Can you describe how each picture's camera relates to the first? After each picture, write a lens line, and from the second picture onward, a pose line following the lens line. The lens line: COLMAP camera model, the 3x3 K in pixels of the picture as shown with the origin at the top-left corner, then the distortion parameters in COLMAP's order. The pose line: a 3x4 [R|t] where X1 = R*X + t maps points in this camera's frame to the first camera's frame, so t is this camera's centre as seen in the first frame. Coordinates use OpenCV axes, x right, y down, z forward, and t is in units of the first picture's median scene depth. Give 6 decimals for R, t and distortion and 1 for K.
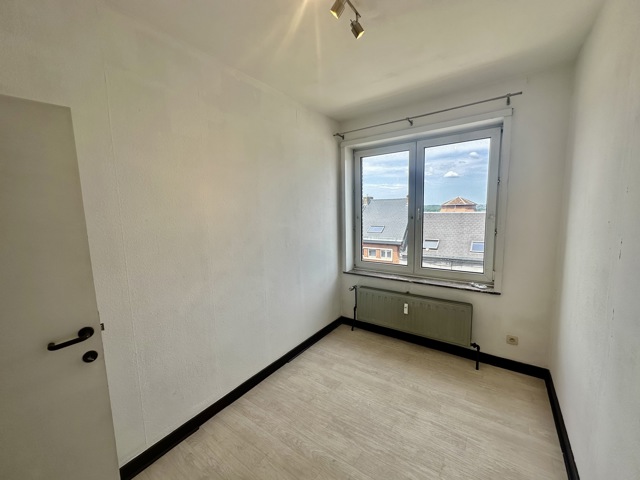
lens RADIAL K [[256.2, 0, 318.2], [0, 256.2, 240.7], [0, 0, 1]] dist [-0.000072, 0.000814]
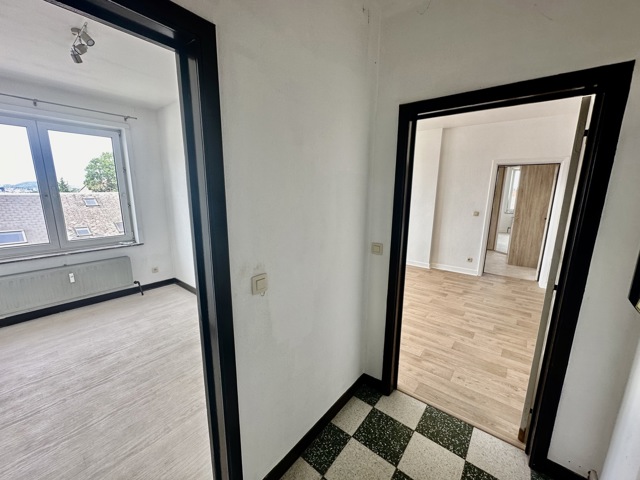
lens RADIAL K [[256.2, 0, 320.1], [0, 256.2, 239.7], [0, 0, 1]] dist [-0.000072, 0.000814]
pose [[0.061314, -0.168715, 0.983756, -0.735625], [0.117403, 0.979987, 0.160752, 0.057210], [-0.991190, 0.105640, 0.079895, -0.190956]]
